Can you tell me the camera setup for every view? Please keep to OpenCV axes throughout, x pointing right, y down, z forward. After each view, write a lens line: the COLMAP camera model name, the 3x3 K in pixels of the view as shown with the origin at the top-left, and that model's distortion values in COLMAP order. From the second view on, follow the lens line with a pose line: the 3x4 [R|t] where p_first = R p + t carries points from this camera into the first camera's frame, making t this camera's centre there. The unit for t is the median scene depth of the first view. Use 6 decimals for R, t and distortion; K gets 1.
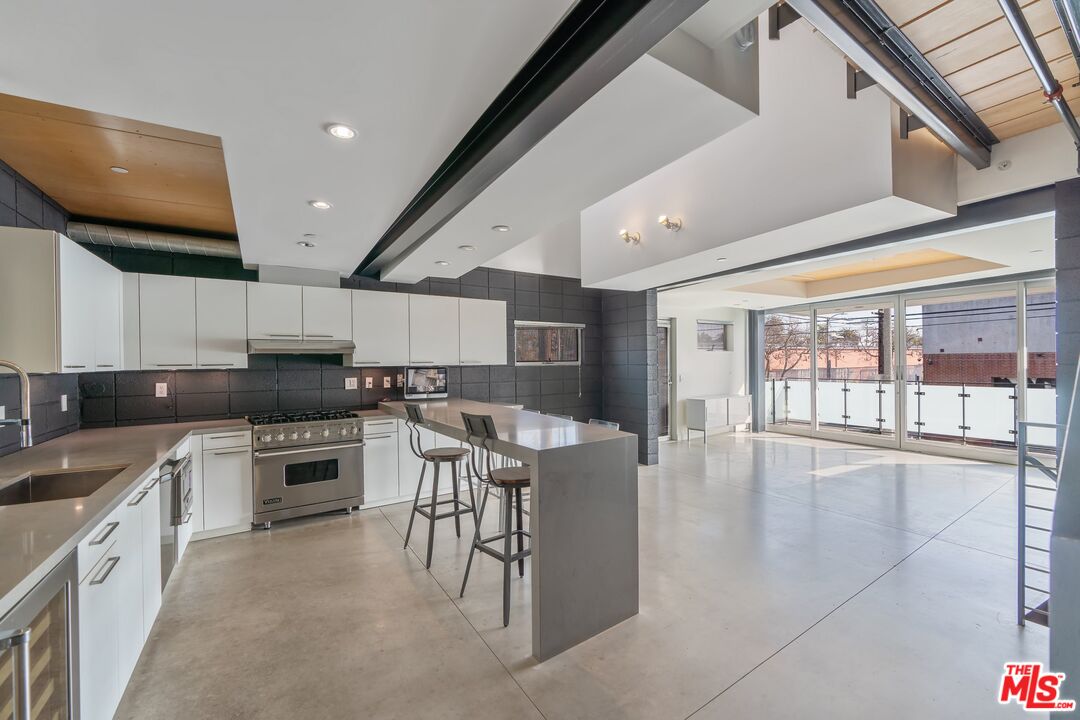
lens RADIAL K [[476.4, 0, 533.0], [0, 476.4, 358.5], [0, 0, 1]] dist [-0.017529, 0.001857]
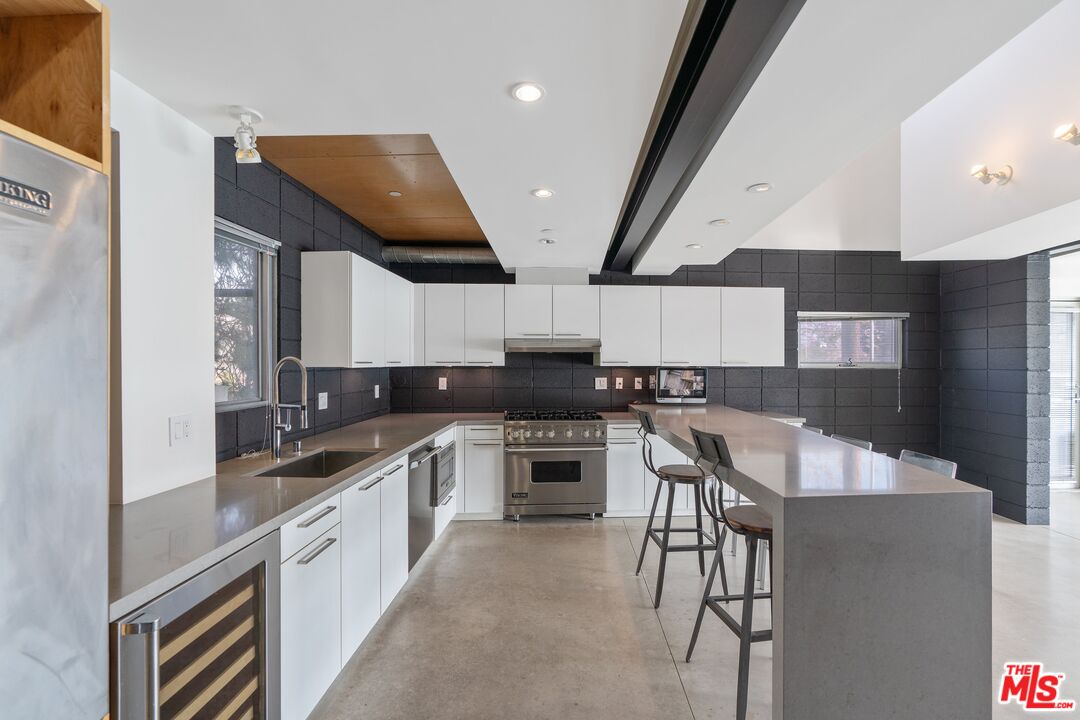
lens RADIAL K [[480.0, 0, 535.9], [0, 480.0, 360.3], [0, 0, 1]] dist [-0.014240, 0.004318]
pose [[0.840922, 0.009123, -0.541079, 0.038745], [-0.007108, 0.999958, 0.005814, 0.001066], [0.541109, -0.001043, 0.840952, 0.129624]]
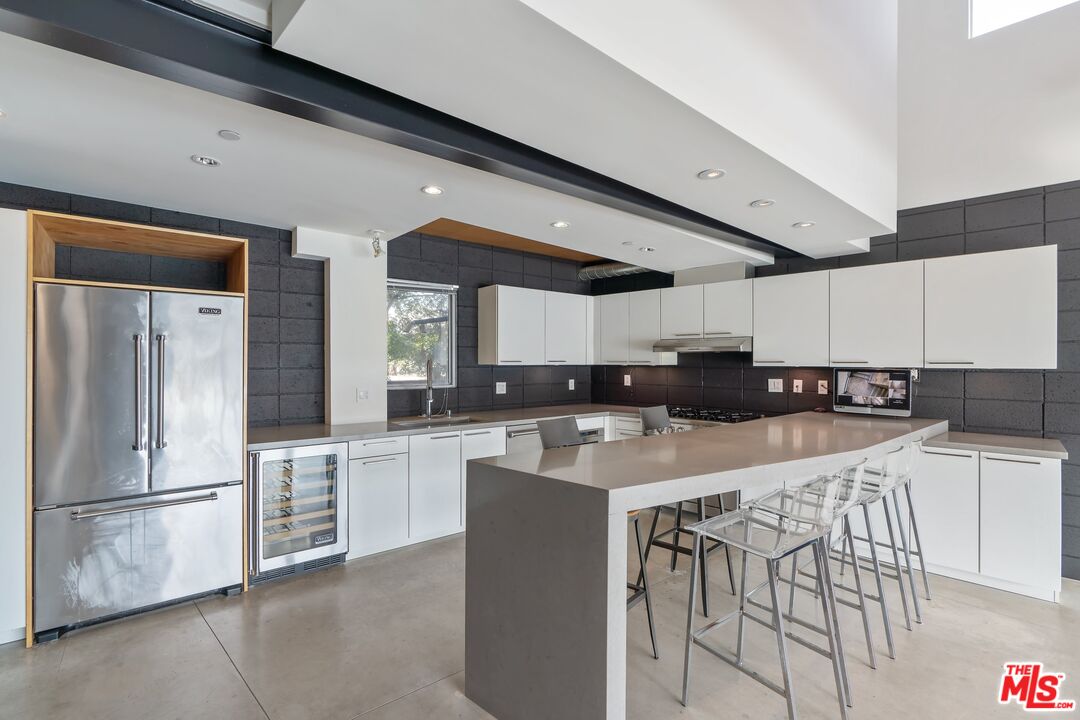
lens RADIAL K [[480.0, 0, 530.7], [0, 480.0, 360.3], [0, 0, 1]] dist [-0.014240, 0.004318]
pose [[0.172389, 0.009912, -0.984979, 0.471537], [0.000776, 0.999948, 0.010198, -0.002884], [0.985029, -0.002522, 0.172373, 0.488837]]
